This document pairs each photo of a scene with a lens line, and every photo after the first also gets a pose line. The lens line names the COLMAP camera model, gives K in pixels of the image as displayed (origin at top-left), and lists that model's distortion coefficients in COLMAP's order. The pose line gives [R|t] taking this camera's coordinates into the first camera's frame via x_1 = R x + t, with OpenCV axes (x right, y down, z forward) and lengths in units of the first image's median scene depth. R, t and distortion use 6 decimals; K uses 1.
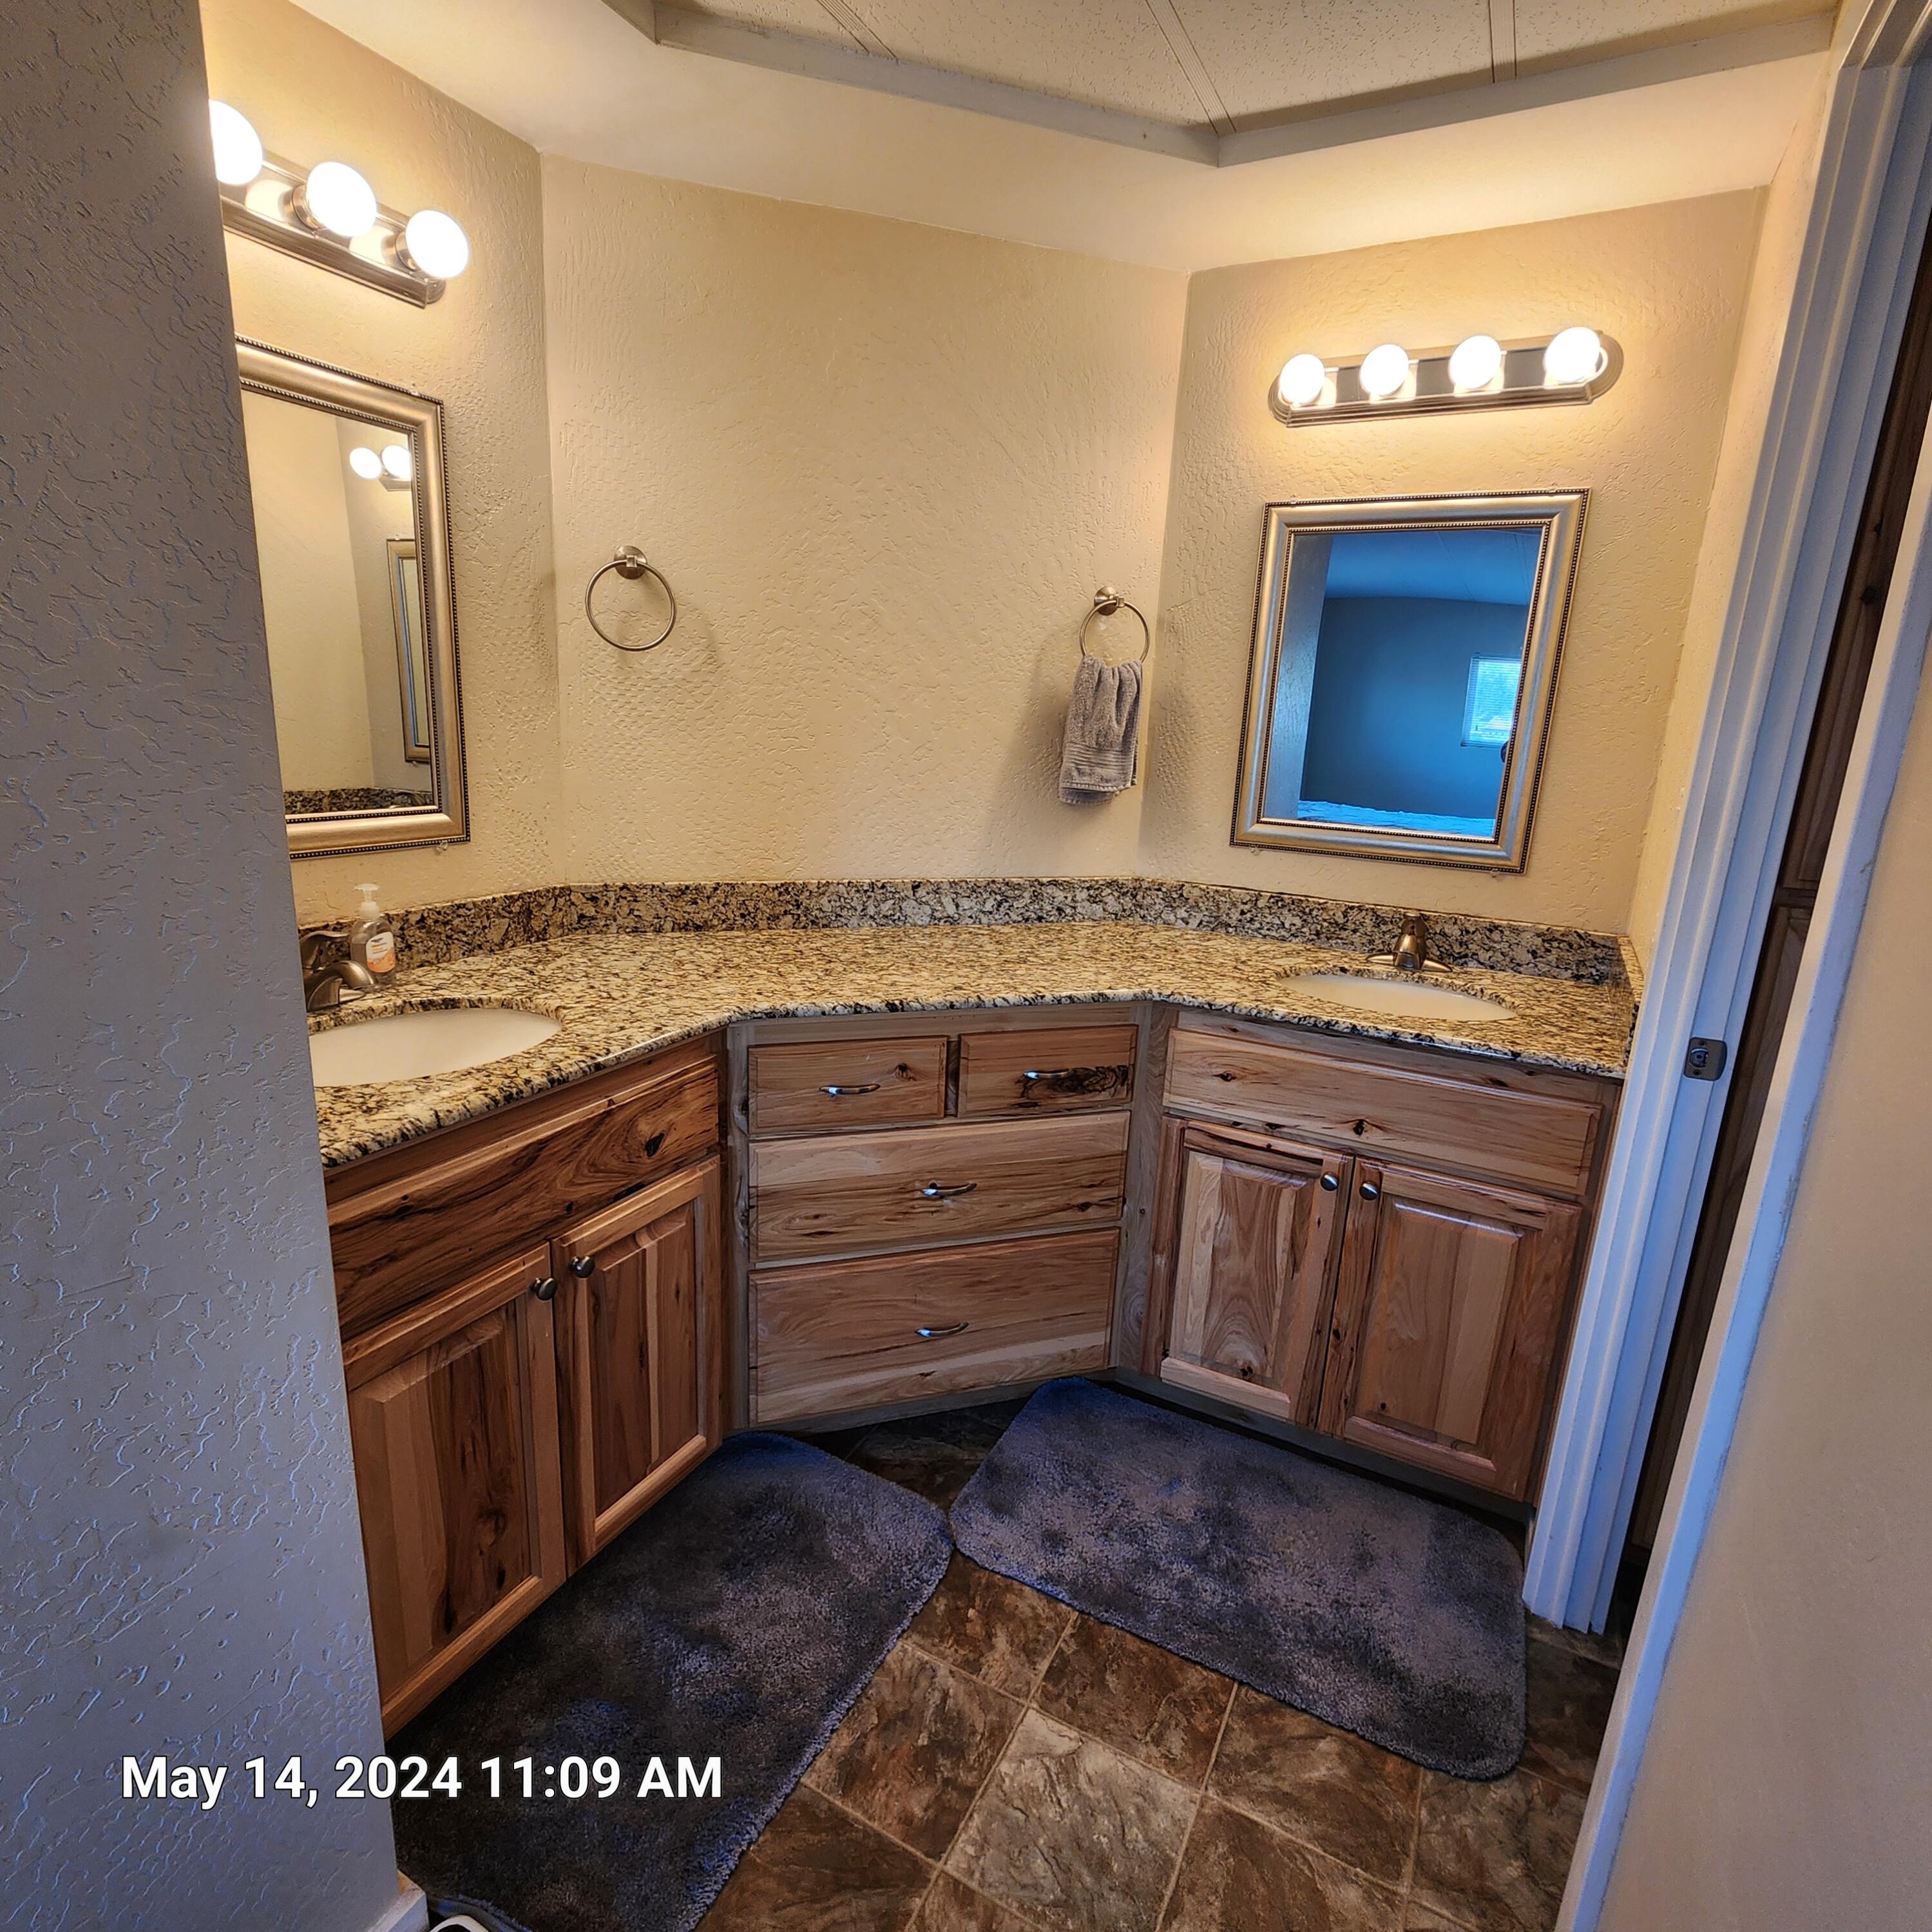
lens RADIAL K [[1065.5, 0, 954.9], [0, 1065.5, 964.1], [0, 0, 1]] dist [0.002334, -0.000165]
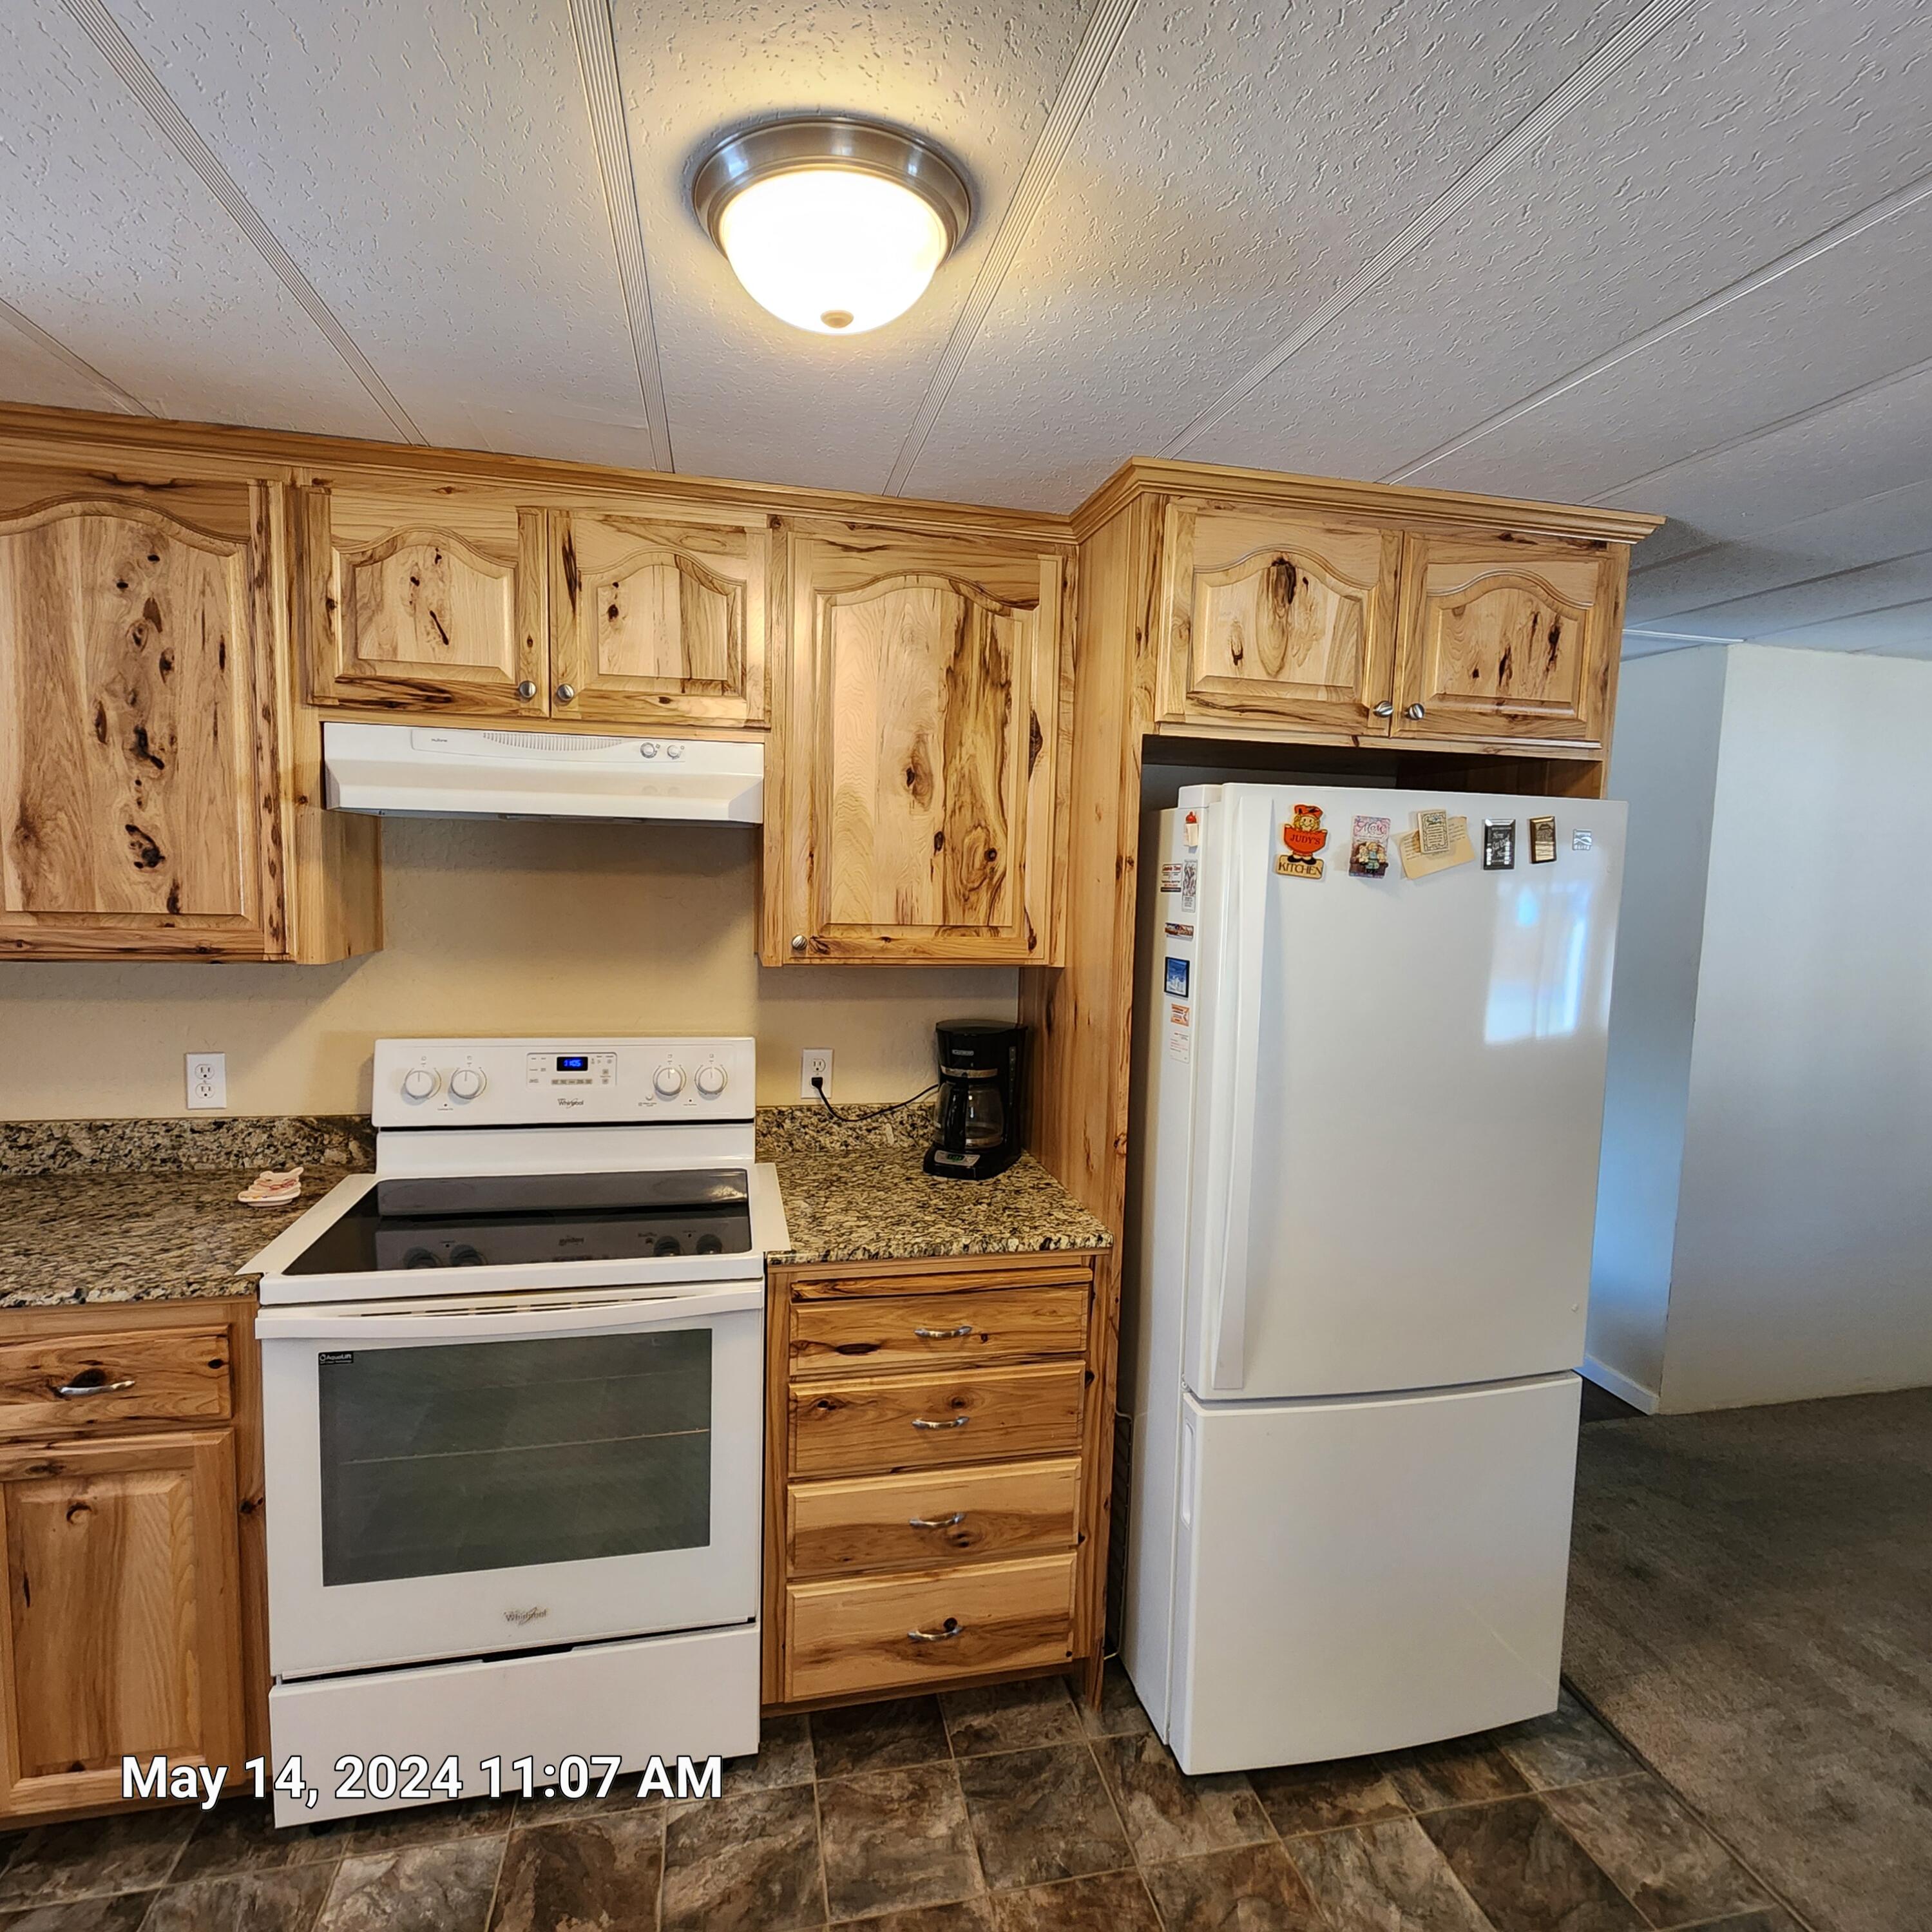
lens RADIAL K [[1065.5, 0, 968.8], [0, 1065.5, 956.0], [0, 0, 1]] dist [0.002334, -0.000165]
pose [[0.757168, -0.080731, 0.648213, -0.075702], [0.157533, 0.985612, -0.061260, -0.064948], [-0.633940, 0.148499, 0.758991, -0.377008]]
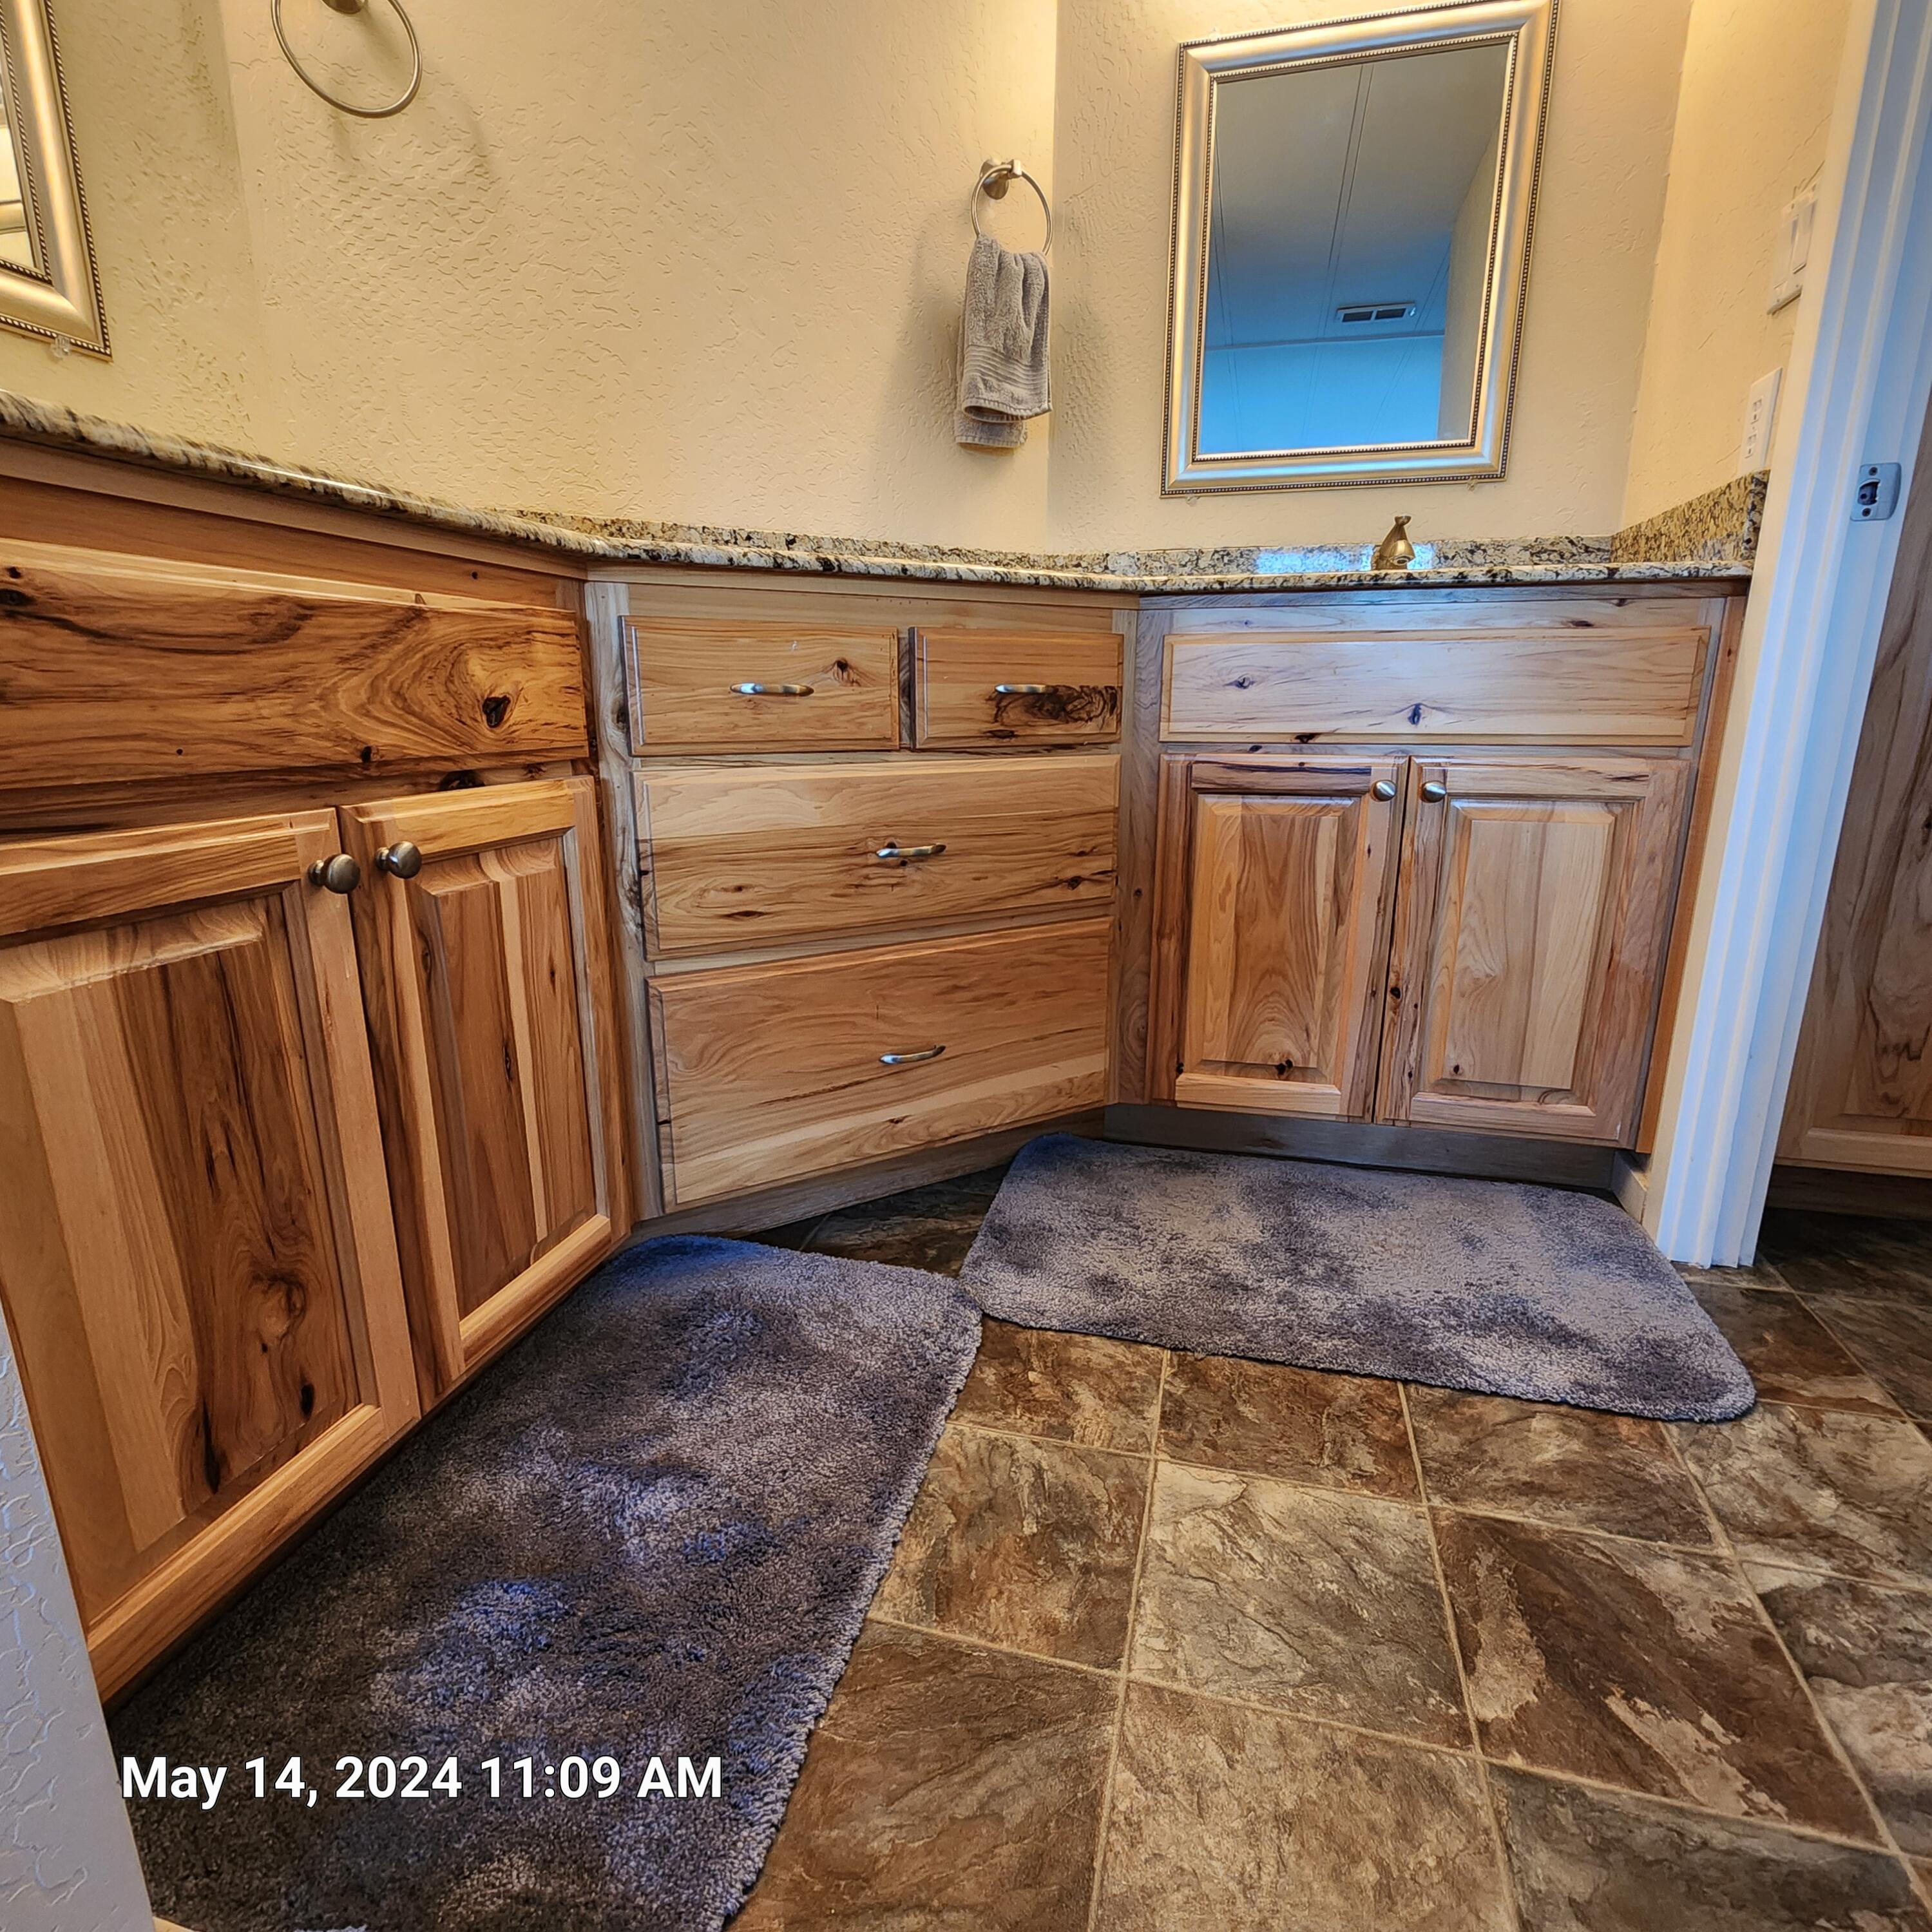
lens RADIAL K [[1065.5, 0, 957.3], [0, 1065.5, 963.0], [0, 0, 1]] dist [0.002334, -0.000165]
pose [[0.971856, -0.099915, 0.213338, -0.156918], [0.097548, 0.994996, 0.021623, 0.309275], [-0.214431, -0.000204, 0.976739, 0.309908]]
